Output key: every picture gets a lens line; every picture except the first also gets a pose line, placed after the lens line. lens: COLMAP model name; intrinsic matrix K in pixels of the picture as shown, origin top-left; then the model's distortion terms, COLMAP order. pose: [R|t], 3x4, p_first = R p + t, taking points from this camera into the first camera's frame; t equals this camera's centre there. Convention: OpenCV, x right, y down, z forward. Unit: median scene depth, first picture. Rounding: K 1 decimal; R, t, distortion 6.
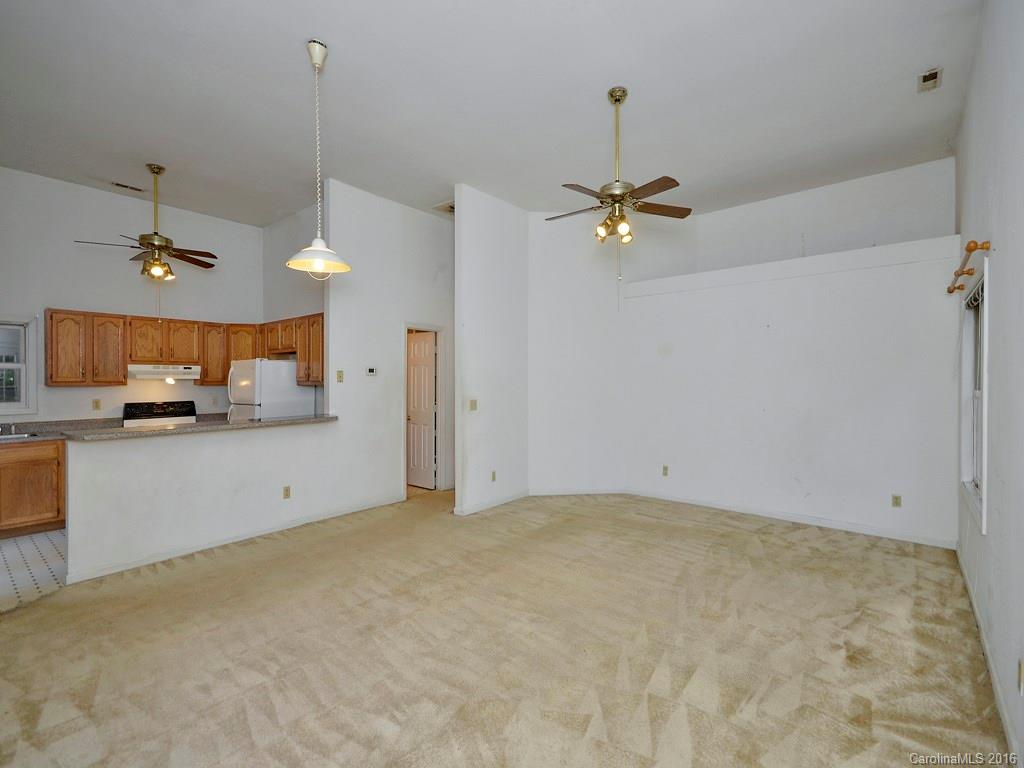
lens RADIAL K [[463.9, 0, 518.4], [0, 463.9, 384.3], [0, 0, 1]] dist [-0.000576, -0.000356]
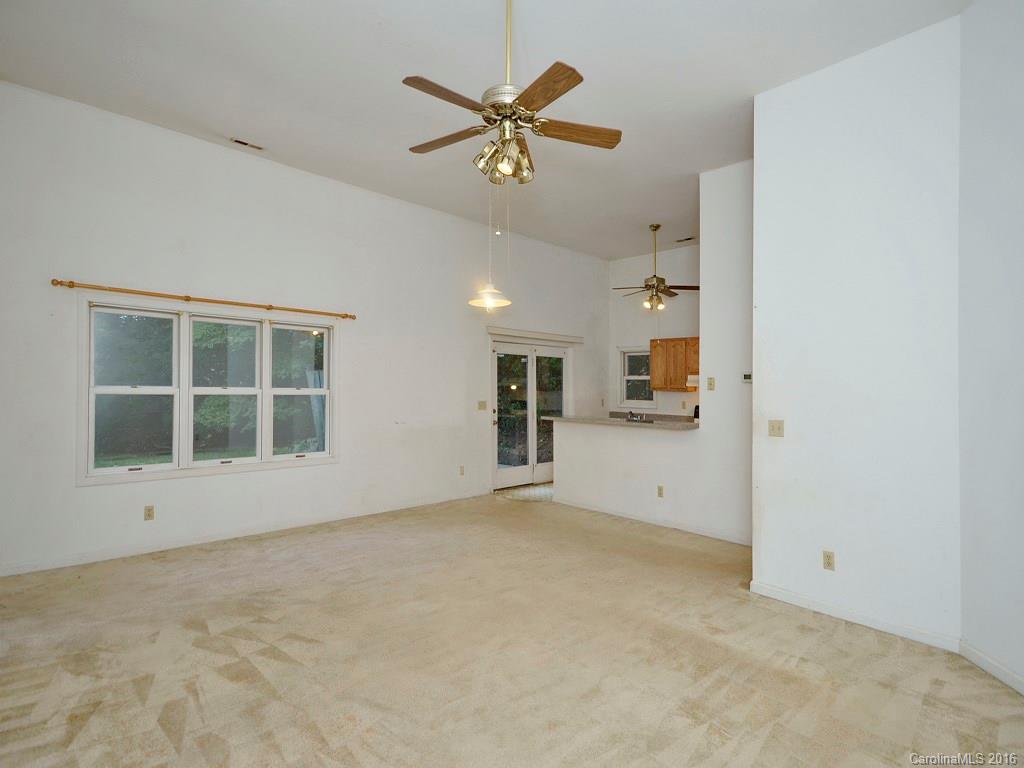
lens RADIAL K [[483.2, 0, 512.7], [0, 483.2, 398.4], [0, 0, 1]] dist [0.000740, 0.000066]
pose [[-0.137388, 0.026228, -0.990170, 0.566350], [-0.004673, 0.999621, 0.027126, -0.011183], [0.990506, 0.008354, -0.137214, 0.700503]]
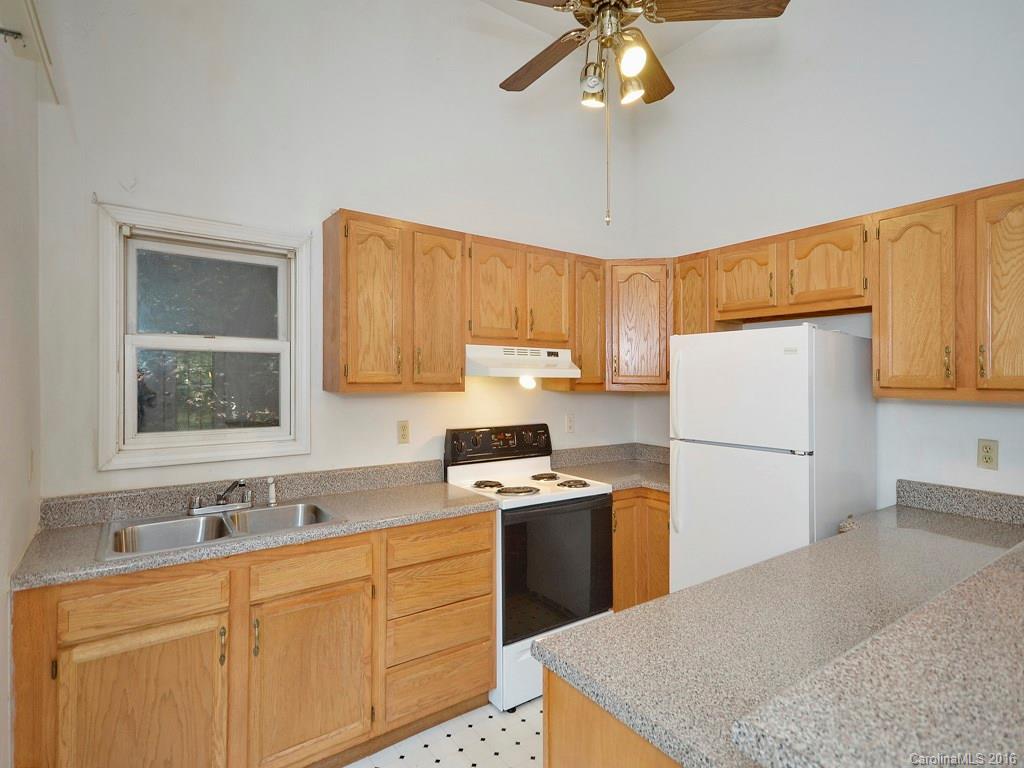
lens RADIAL K [[561.0, 0, 512.0], [0, 561.0, 384.0], [0, 0, 1]] dist [0.039996, -0.000044]
pose [[0.955919, 0.013542, -0.293318, -0.647023], [-0.012614, 0.999908, 0.005054, -0.008156], [0.293360, -0.001131, 0.956001, 0.502223]]
